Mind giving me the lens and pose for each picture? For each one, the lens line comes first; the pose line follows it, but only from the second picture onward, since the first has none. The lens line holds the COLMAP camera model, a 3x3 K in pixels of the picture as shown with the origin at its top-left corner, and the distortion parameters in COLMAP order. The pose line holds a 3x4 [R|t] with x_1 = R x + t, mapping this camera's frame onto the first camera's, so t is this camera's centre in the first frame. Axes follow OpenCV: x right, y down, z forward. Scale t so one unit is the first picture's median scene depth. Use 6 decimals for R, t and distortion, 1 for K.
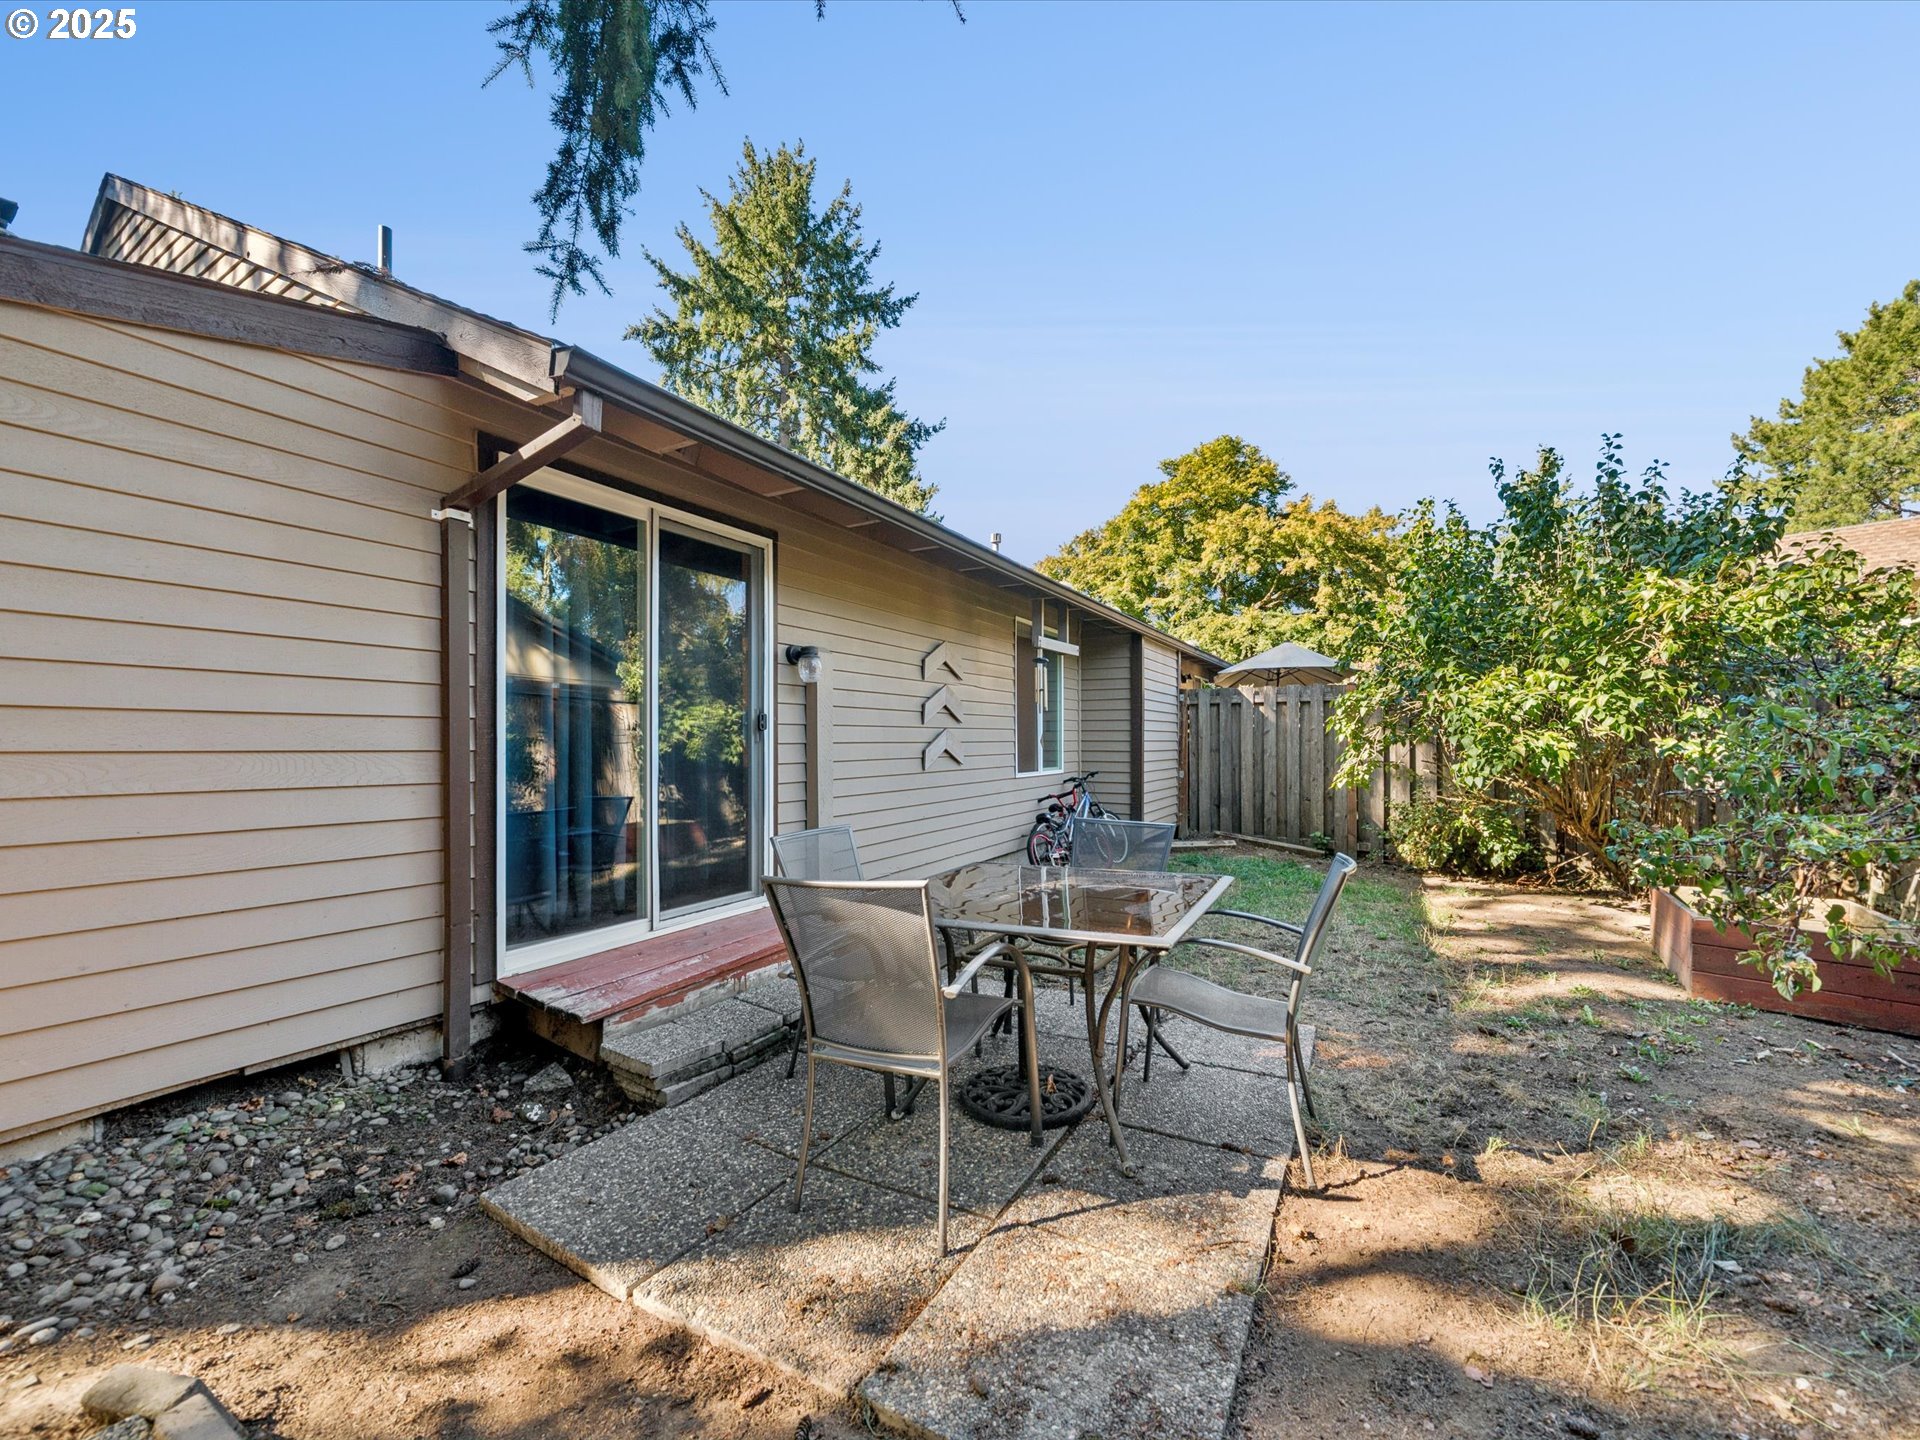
lens RADIAL K [[760.7, 0, 960.6], [0, 760.7, 751.3], [0, 0, 1]] dist [-0.003183, -0.000392]
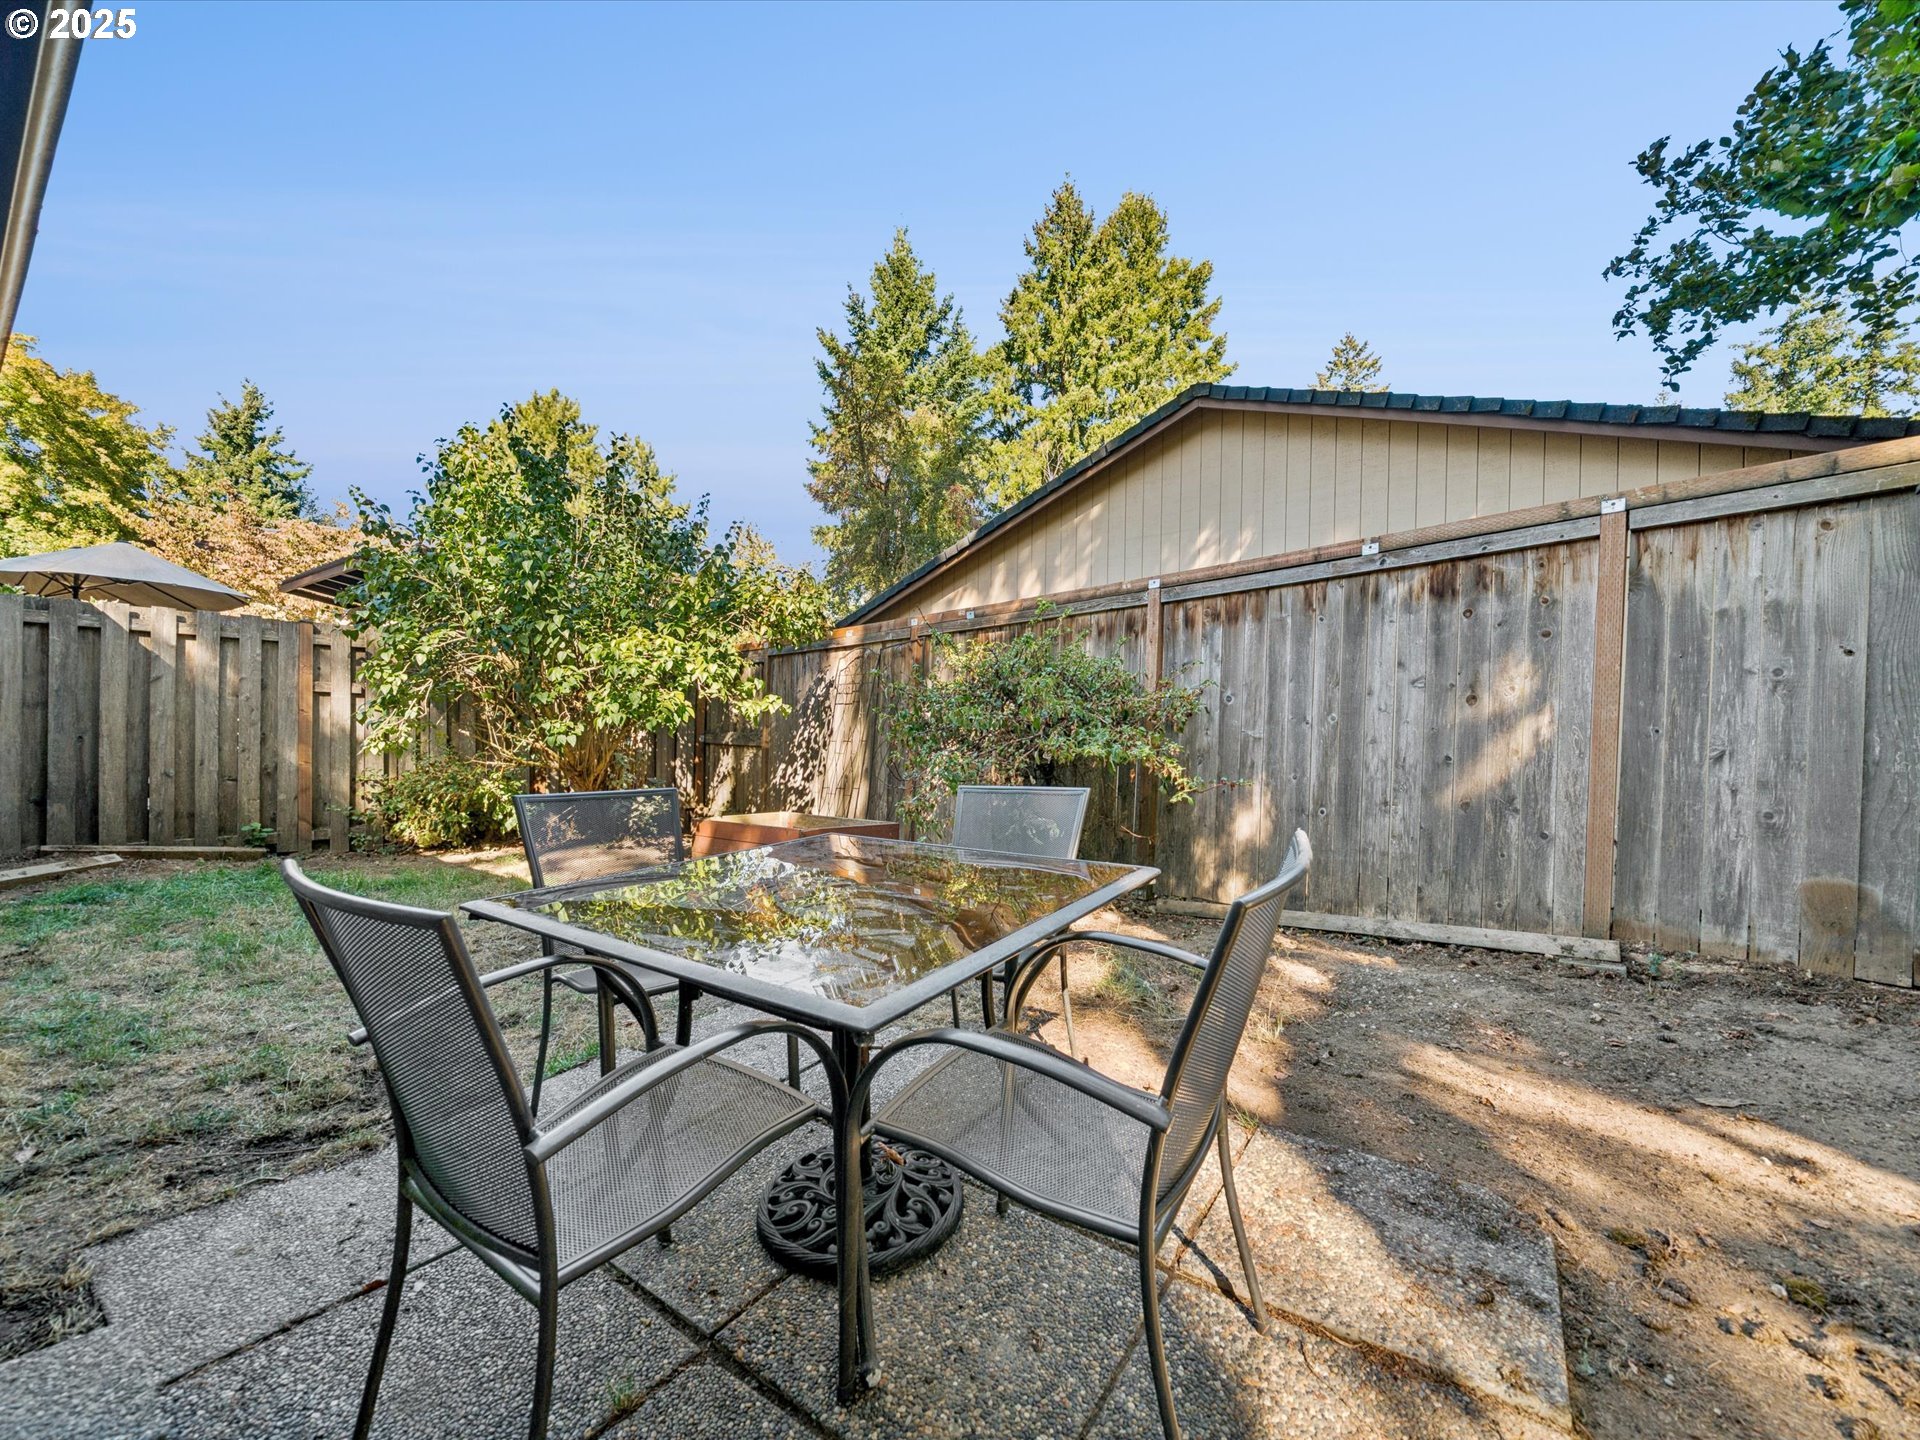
lens RADIAL K [[750.8, 0, 949.2], [0, 750.8, 726.5], [0, 0, 1]] dist [0.015929, -0.000056]
pose [[0.136651, -0.002169, 0.990617, -0.146172], [-0.002365, 0.999994, 0.002515, 0.012035], [-0.990616, -0.002687, 0.136645, 0.254255]]
